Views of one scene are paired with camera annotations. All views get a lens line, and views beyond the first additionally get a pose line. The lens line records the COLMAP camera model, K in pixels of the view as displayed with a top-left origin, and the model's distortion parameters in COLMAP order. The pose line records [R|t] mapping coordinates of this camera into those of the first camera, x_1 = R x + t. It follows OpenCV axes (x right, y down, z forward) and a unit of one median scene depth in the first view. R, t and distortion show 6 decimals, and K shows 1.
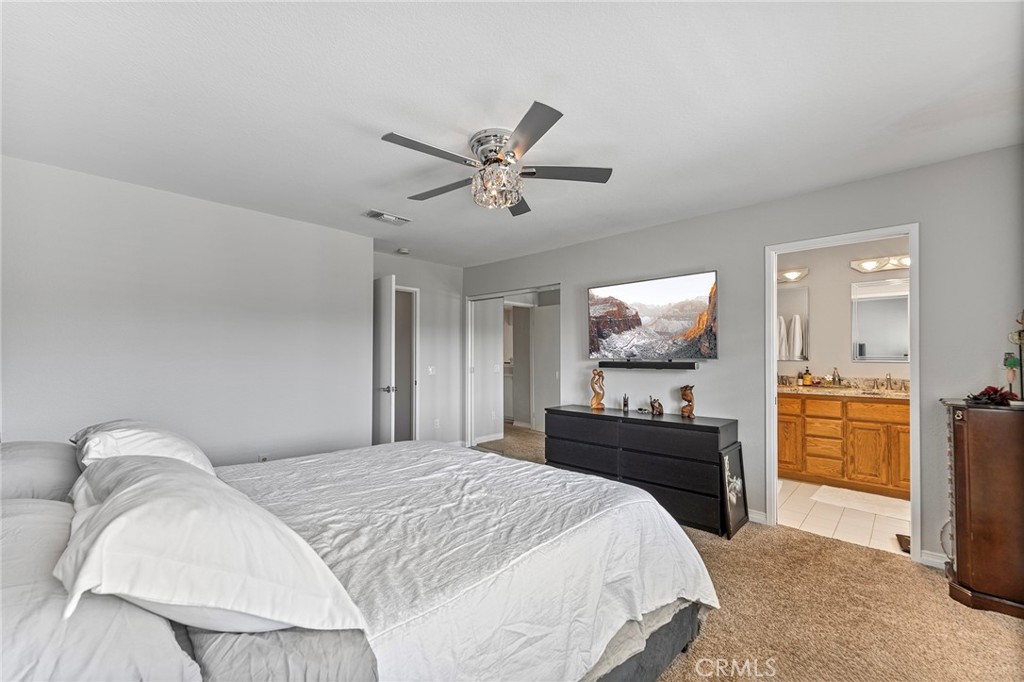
lens RADIAL K [[416.1, 0, 519.0], [0, 416.1, 343.1], [0, 0, 1]] dist [0.001785, 0.000585]
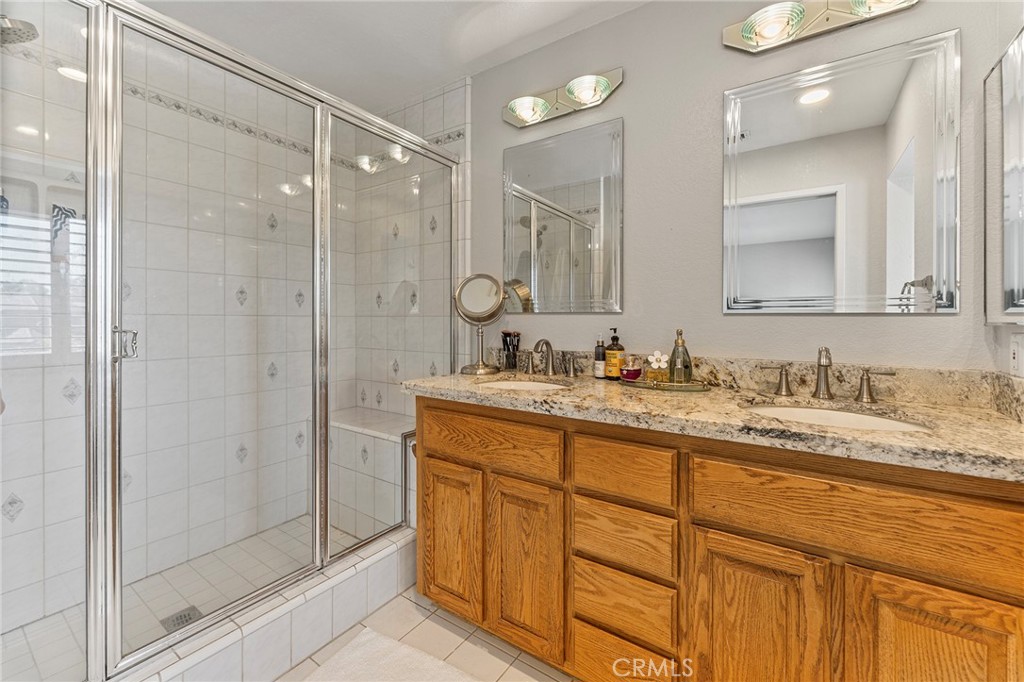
lens RADIAL K [[416.1, 0, 502.1], [0, 416.1, 322.0], [0, 0, 1]] dist [0.001785, 0.000585]
pose [[0.990108, 0.003910, 0.140252, 0.598753], [-0.008264, 0.999501, 0.030478, 0.045598], [-0.140063, -0.031335, 0.989647, 0.718204]]
